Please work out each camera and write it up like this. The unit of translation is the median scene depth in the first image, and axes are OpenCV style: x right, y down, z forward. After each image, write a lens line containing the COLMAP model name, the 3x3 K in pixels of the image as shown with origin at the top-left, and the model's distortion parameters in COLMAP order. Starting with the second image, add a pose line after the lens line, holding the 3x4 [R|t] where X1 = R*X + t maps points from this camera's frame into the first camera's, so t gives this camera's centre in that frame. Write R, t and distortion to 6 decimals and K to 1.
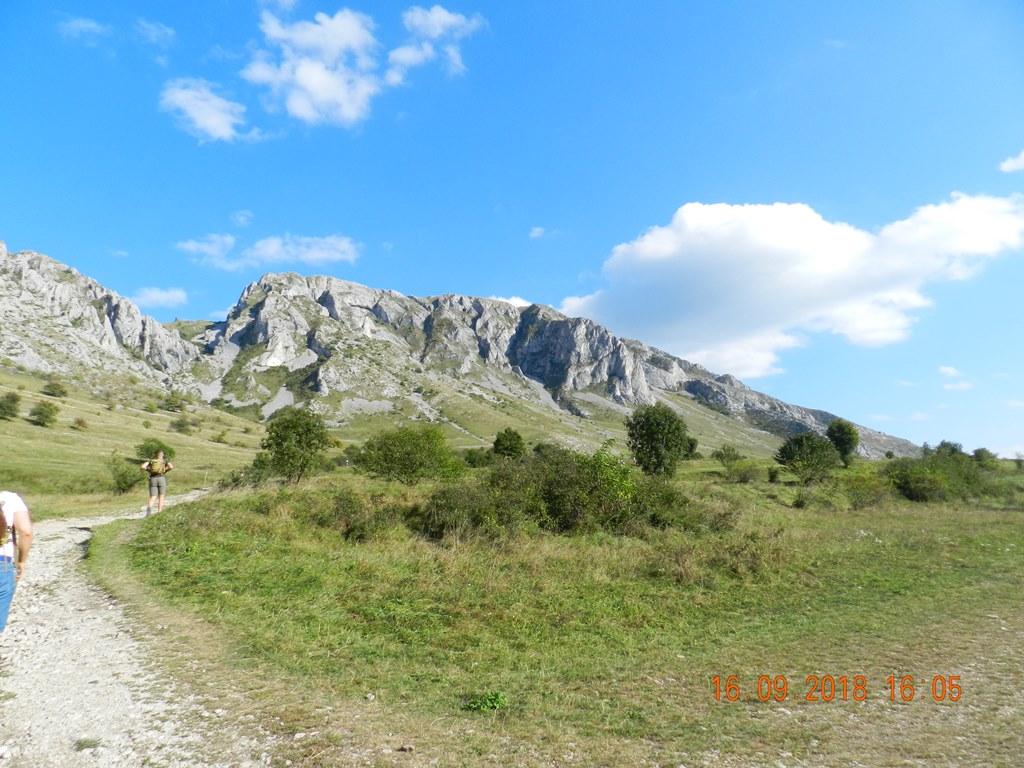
lens RADIAL K [[682.9, 0, 508.4], [0, 682.9, 374.6], [0, 0, 1]] dist [0.028130, -0.005517]
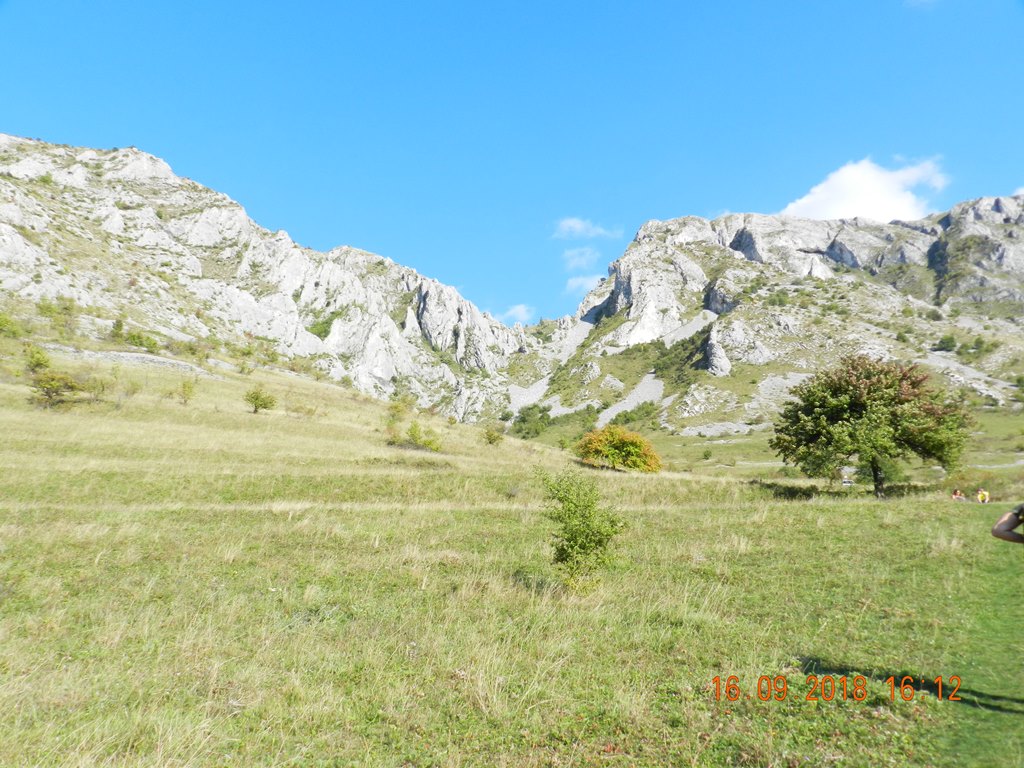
lens RADIAL K [[871.9, 0, 512.6], [0, 871.9, 381.6], [0, 0, 1]] dist [0.036471, -0.032418]
pose [[0.838909, -0.117131, -0.531518, -0.053003], [0.104969, 0.993053, -0.053163, 0.035663], [0.534053, -0.011194, 0.845377, 0.299896]]
